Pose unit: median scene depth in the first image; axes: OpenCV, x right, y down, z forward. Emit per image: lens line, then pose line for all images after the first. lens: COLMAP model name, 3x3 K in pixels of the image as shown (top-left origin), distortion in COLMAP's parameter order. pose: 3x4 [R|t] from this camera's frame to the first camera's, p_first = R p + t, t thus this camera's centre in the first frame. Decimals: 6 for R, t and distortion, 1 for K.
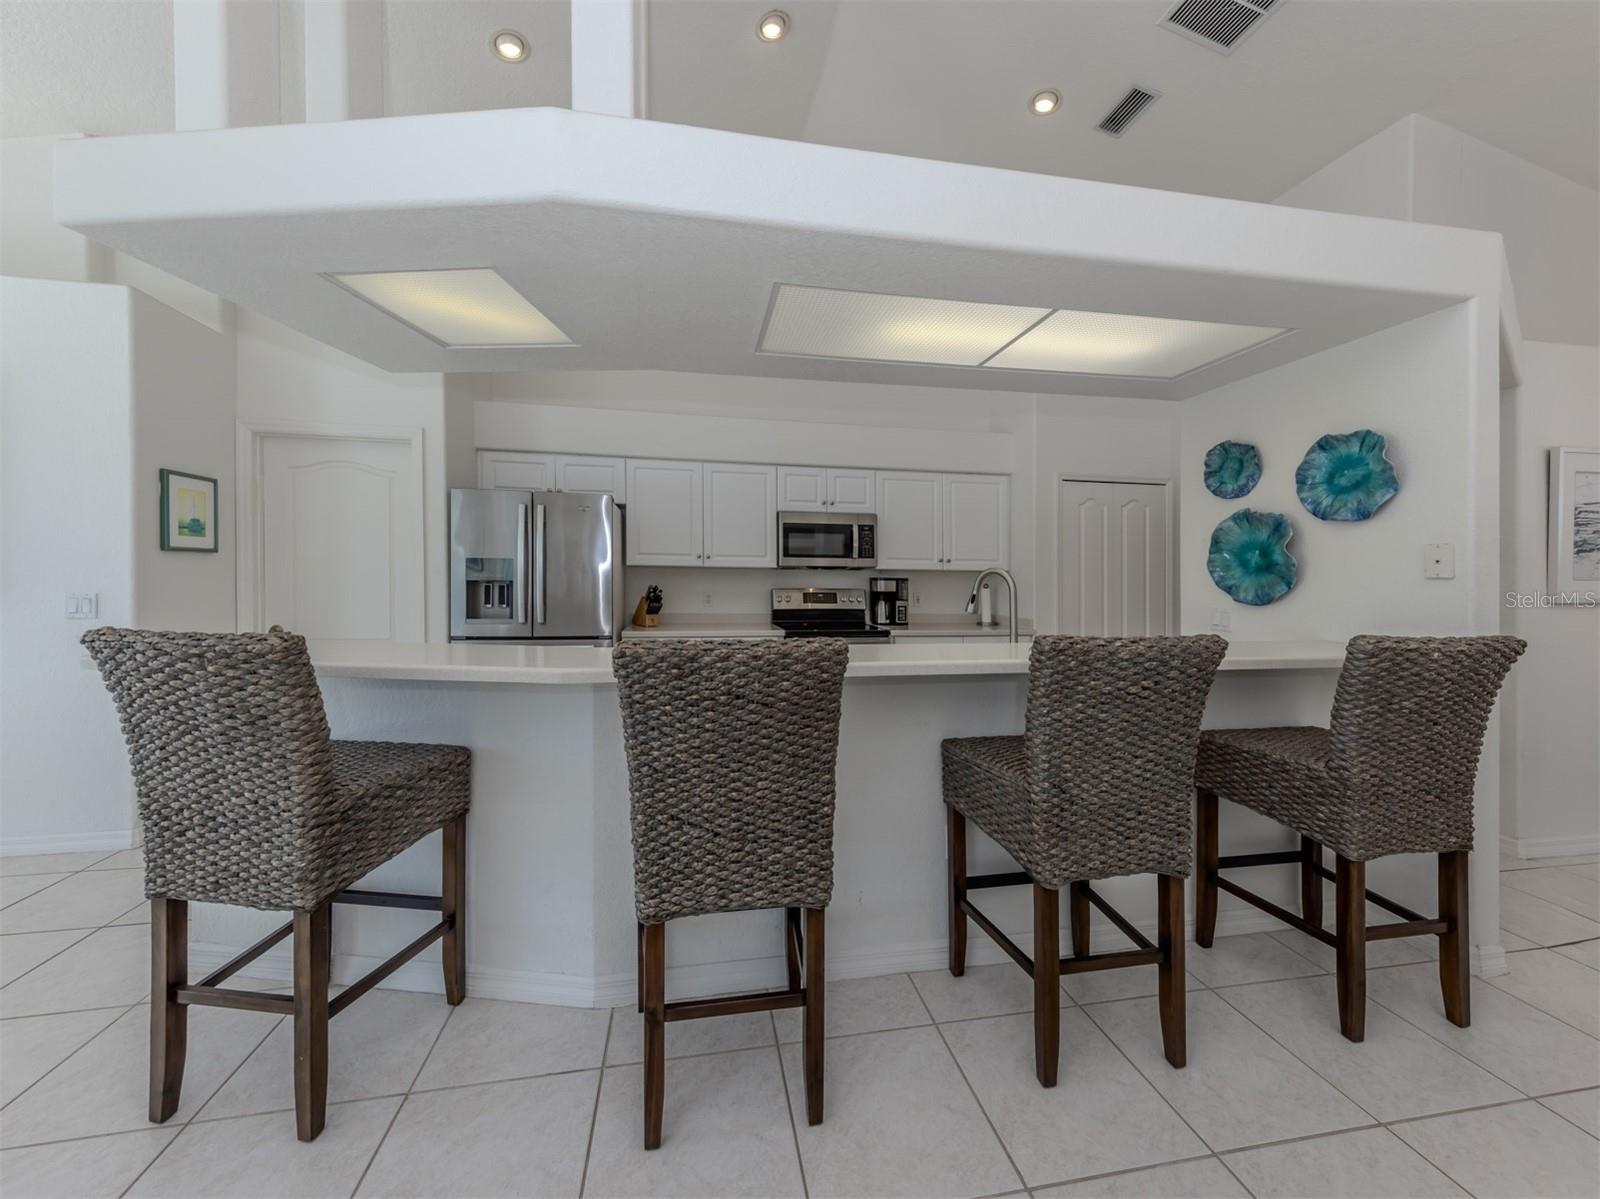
lens RADIAL K [[590.7, 0, 784.8], [0, 590.7, 574.8], [0, 0, 1]] dist [0.005035, -0.000181]
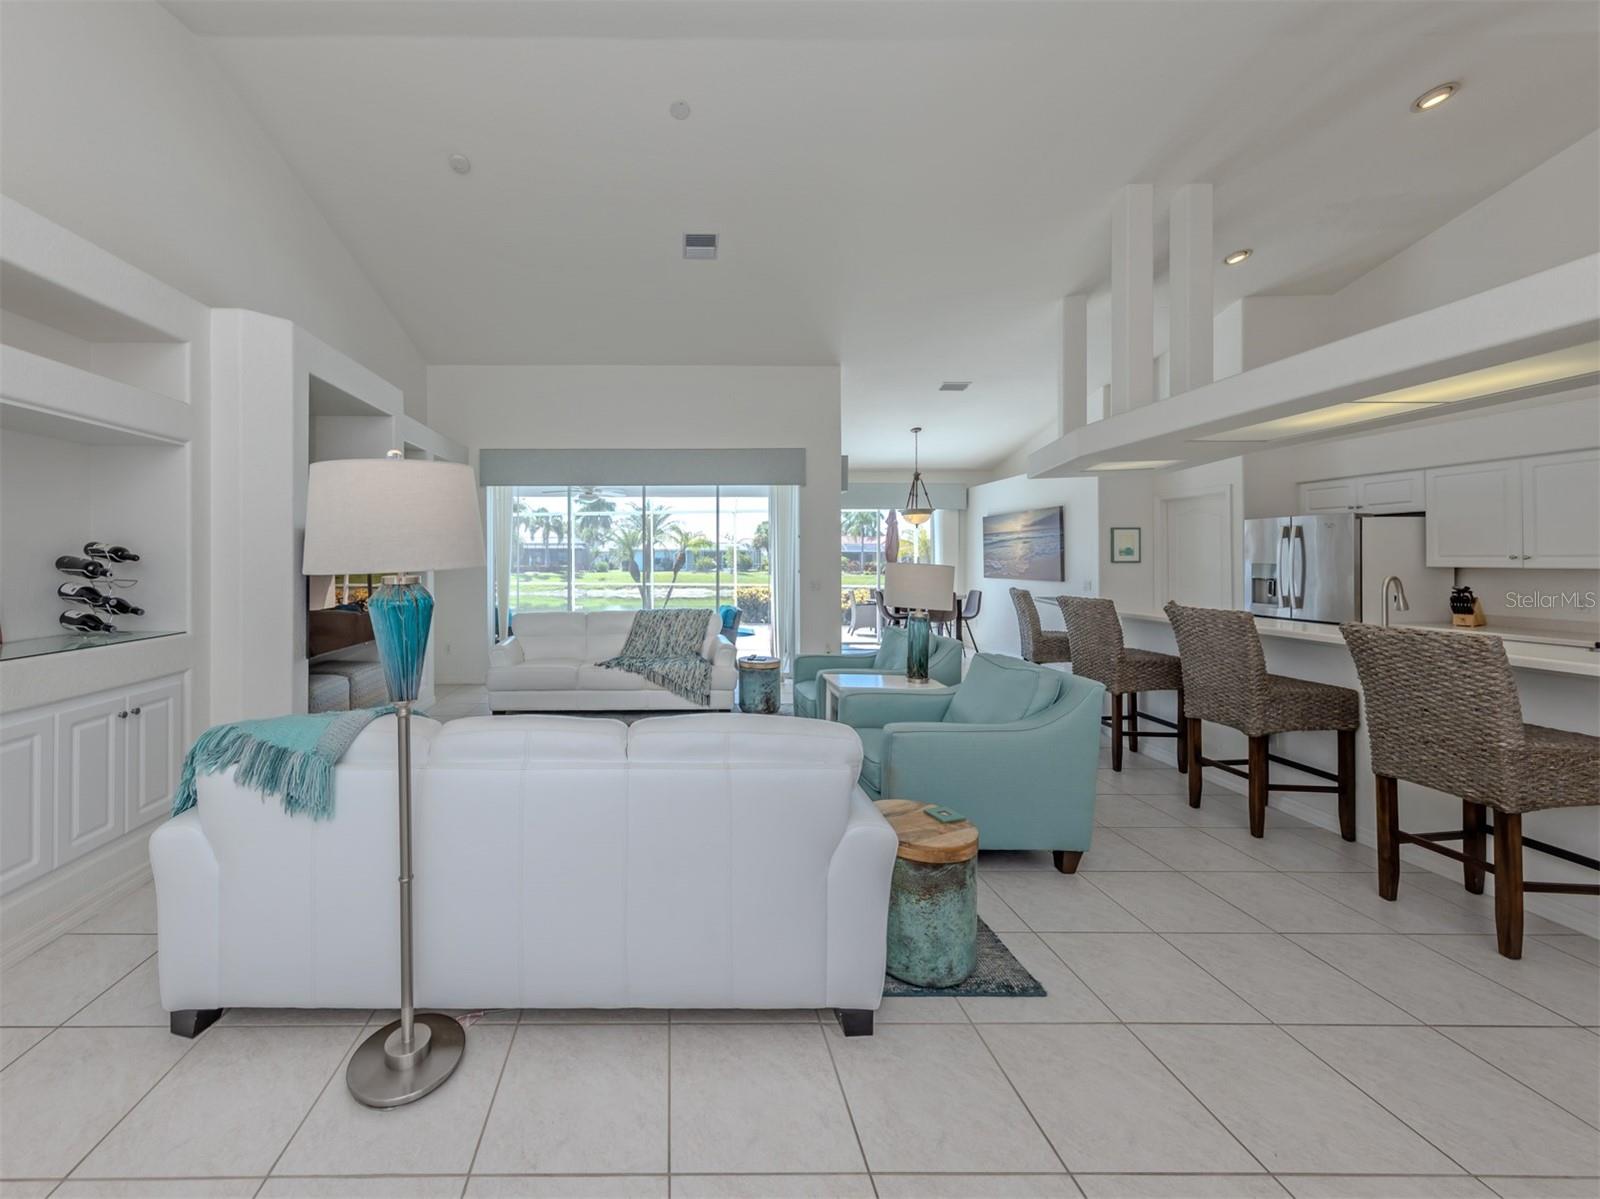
lens RADIAL K [[590.7, 0, 690.6], [0, 590.7, 567.7], [0, 0, 1]] dist [0.005035, -0.000181]
pose [[-0.161037, 0.000685, -0.986948, 1.301841], [0.000331, 1.000000, 0.000640, -0.020107], [0.986948, -0.000224, -0.161037, -0.223366]]
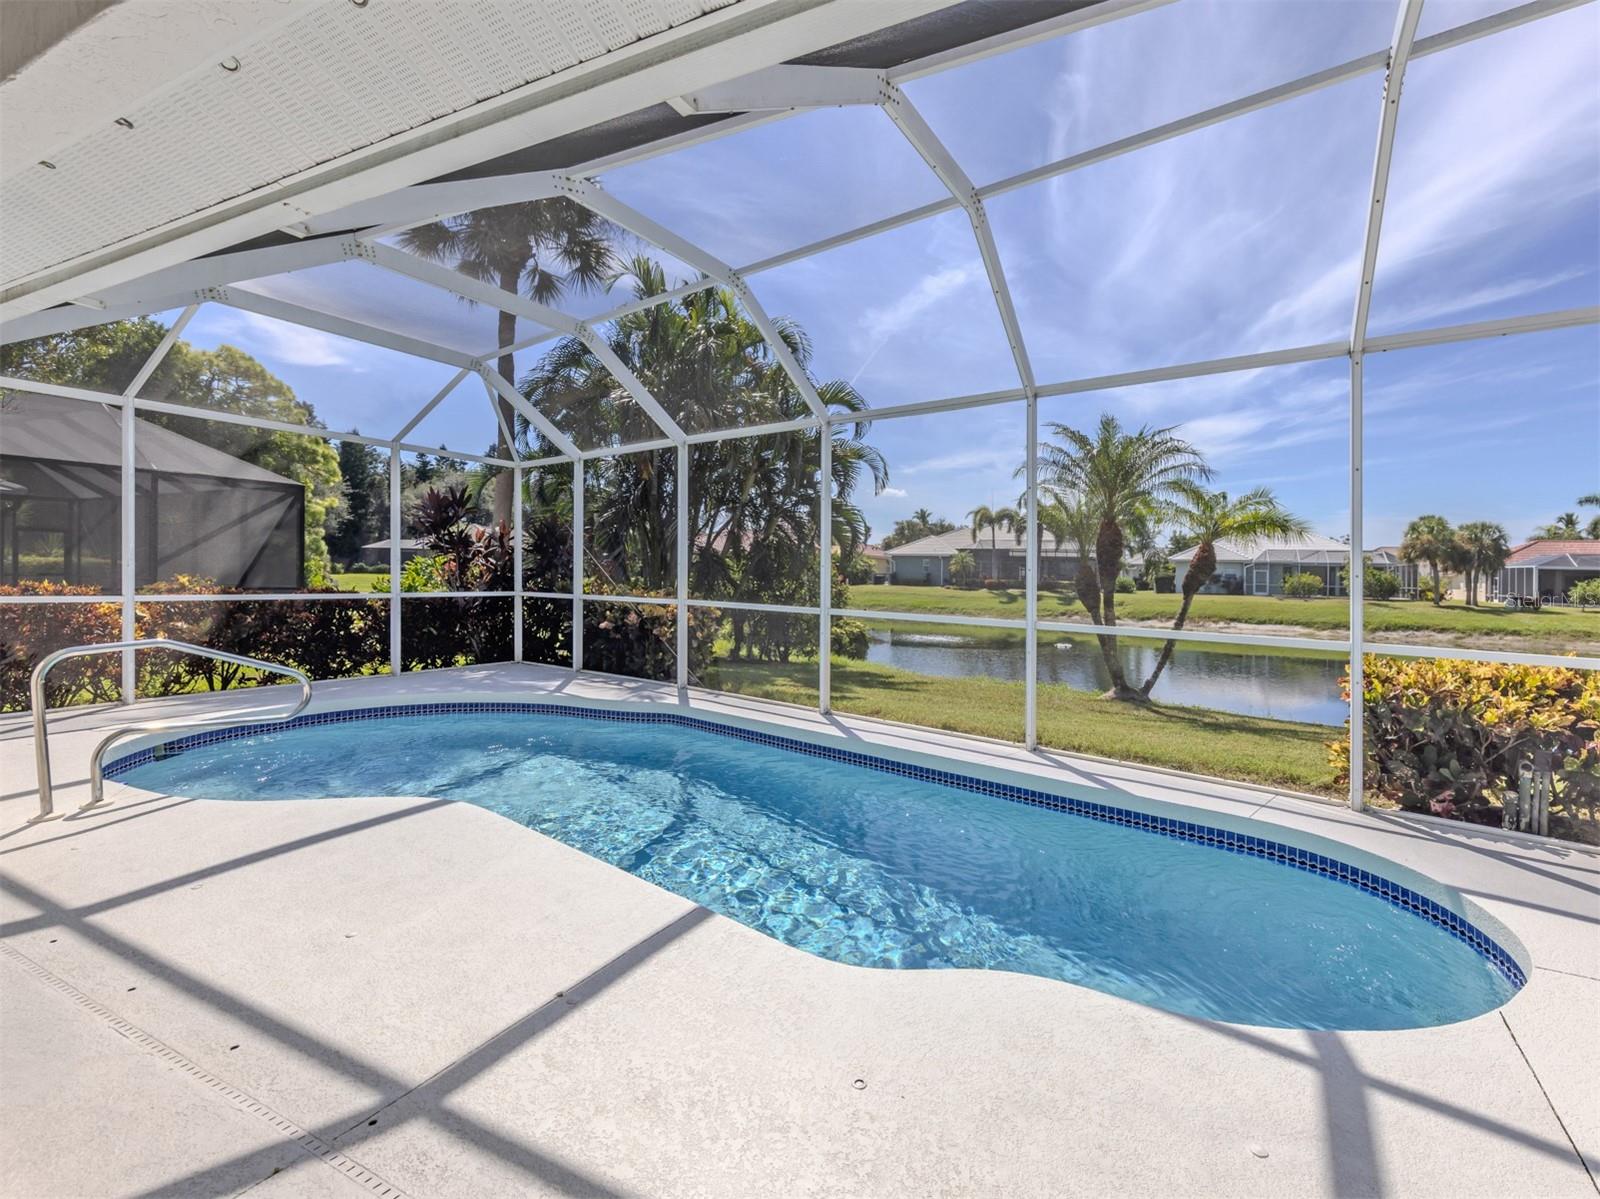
lens RADIAL K [[795.4, 0, 814.2], [0, 795.4, 586.3], [0, 0, 1]] dist [0.002682, 0.000185]
pose [[-0.635735, -0.009582, -0.771848, -1.345848], [-0.030200, 0.999466, 0.012466, 0.005869], [0.771316, 0.031235, -0.635685, -0.438463]]
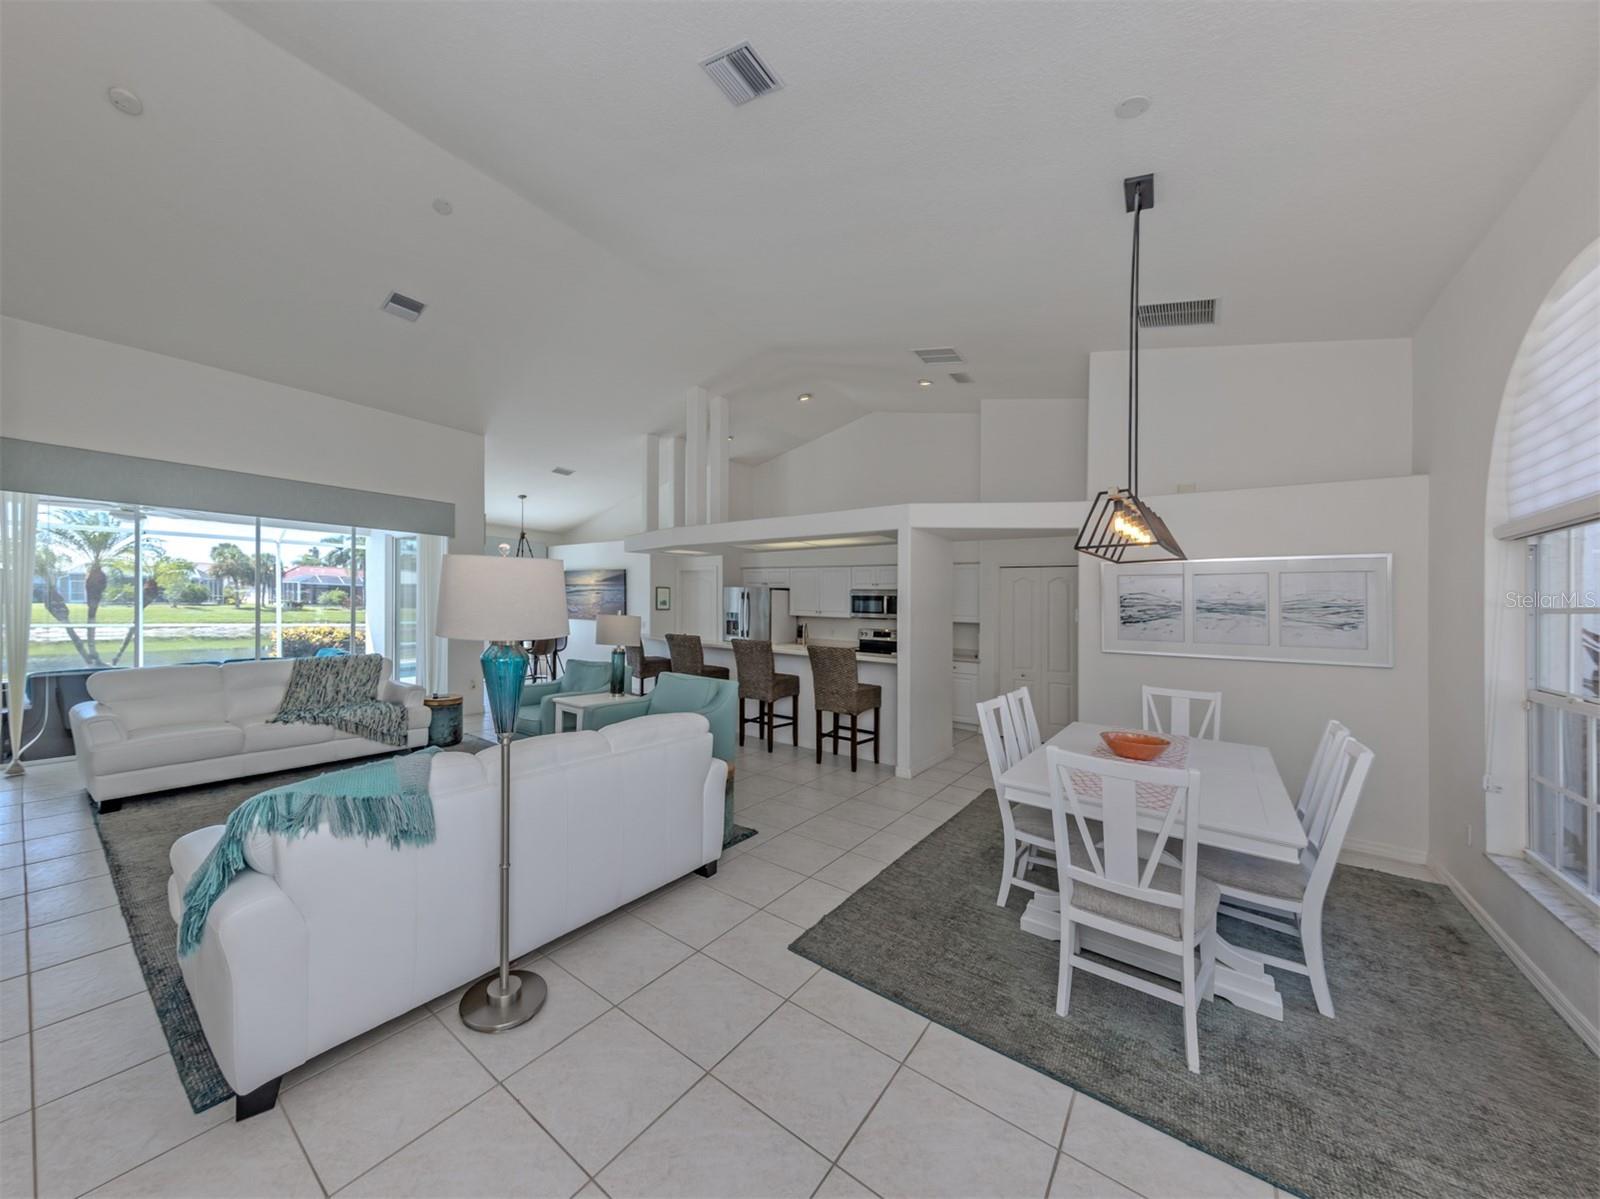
lens RADIAL K [[555.9, 0, 698.1], [0, 555.9, 600.2], [0, 0, 1]] dist [0.003175, -0.000117]
pose [[0.620806, -0.000634, -0.783964, 1.465838], [-0.016115, 0.999778, -0.013569, -0.049403], [0.783799, 0.021058, 0.620658, -0.742782]]
